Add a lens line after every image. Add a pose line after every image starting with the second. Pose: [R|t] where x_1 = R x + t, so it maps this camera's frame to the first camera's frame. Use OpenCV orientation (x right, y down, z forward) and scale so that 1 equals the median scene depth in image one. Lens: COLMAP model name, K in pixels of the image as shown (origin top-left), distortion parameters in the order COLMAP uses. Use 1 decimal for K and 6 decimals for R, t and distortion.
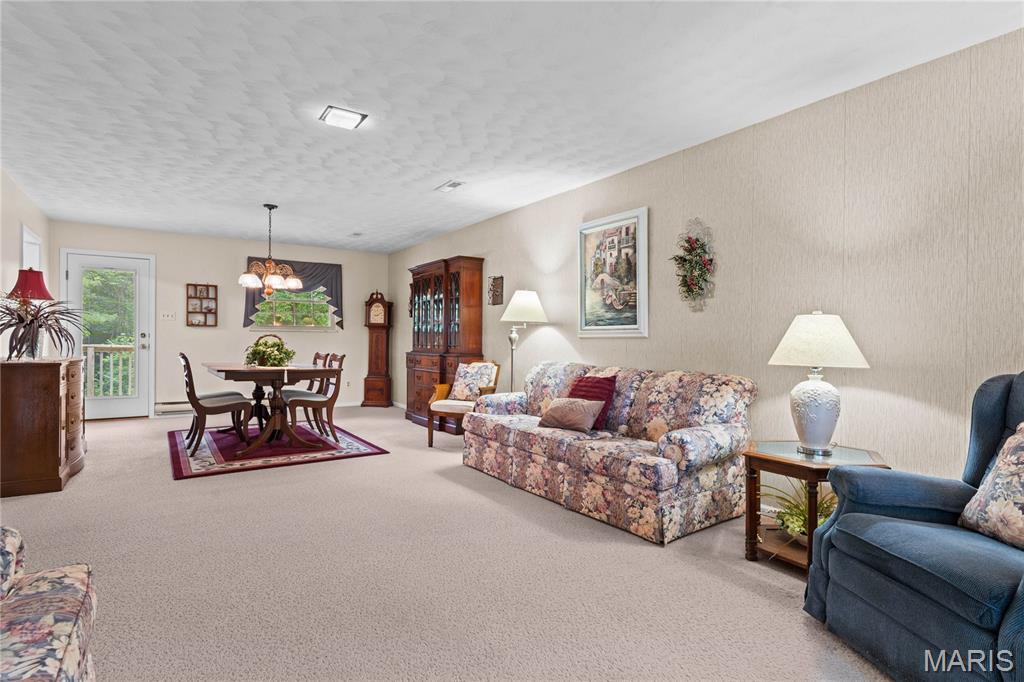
lens RADIAL K [[523.9, 0, 510.5], [0, 523.9, 340.4], [0, 0, 1]] dist [0.002632, -0.000008]
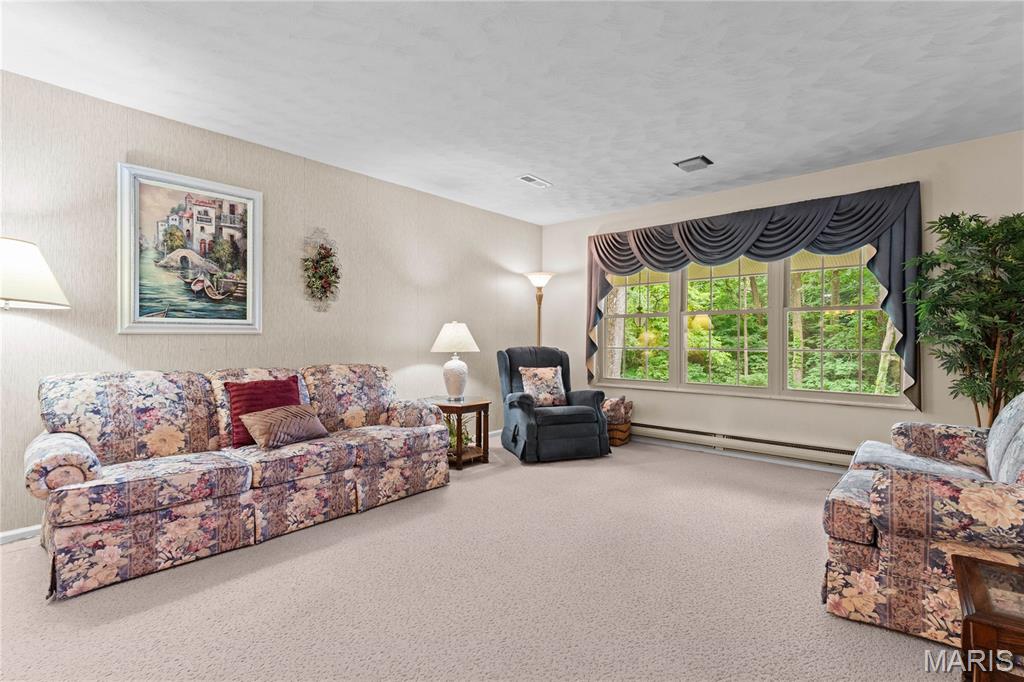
lens RADIAL K [[475.3, 0, 513.5], [0, 475.3, 336.9], [0, 0, 1]] dist [-0.001574, -0.000567]
pose [[-0.254256, -0.006019, 0.967118, -0.662858], [-0.003689, 0.999979, 0.005254, -0.006750], [-0.967130, -0.002232, -0.254273, 0.778314]]
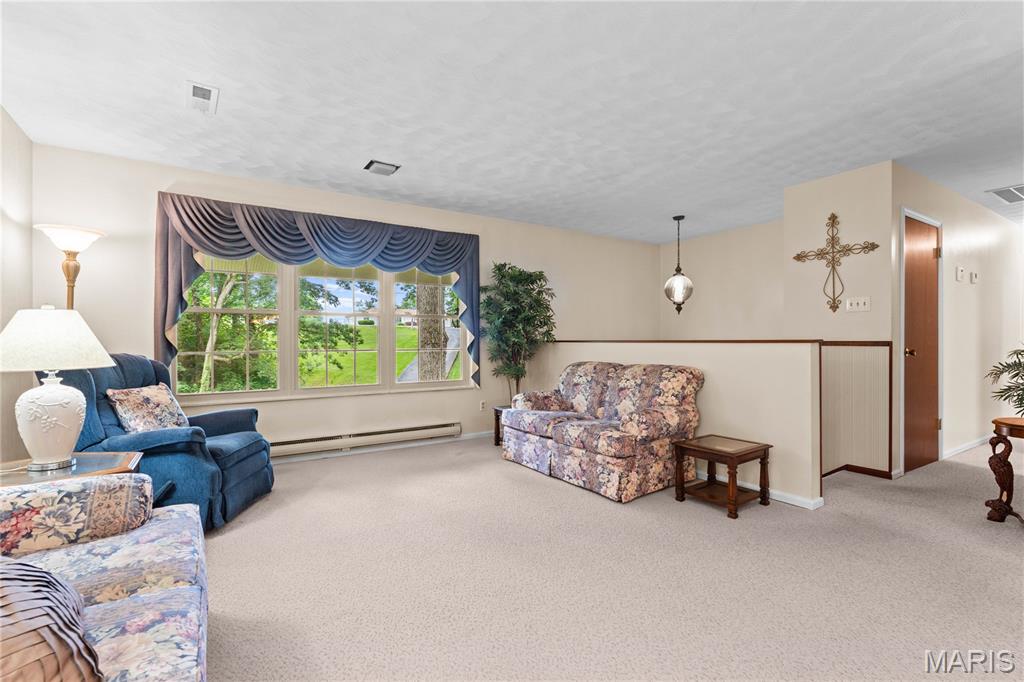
lens RADIAL K [[475.3, 0, 505.9], [0, 475.3, 342.3], [0, 0, 1]] dist [-0.001574, -0.000567]
pose [[-0.999951, -0.008345, 0.005231, -0.117574], [-0.008326, 0.999959, 0.003539, -0.001389], [-0.005260, 0.003495, -0.999980, 1.133577]]
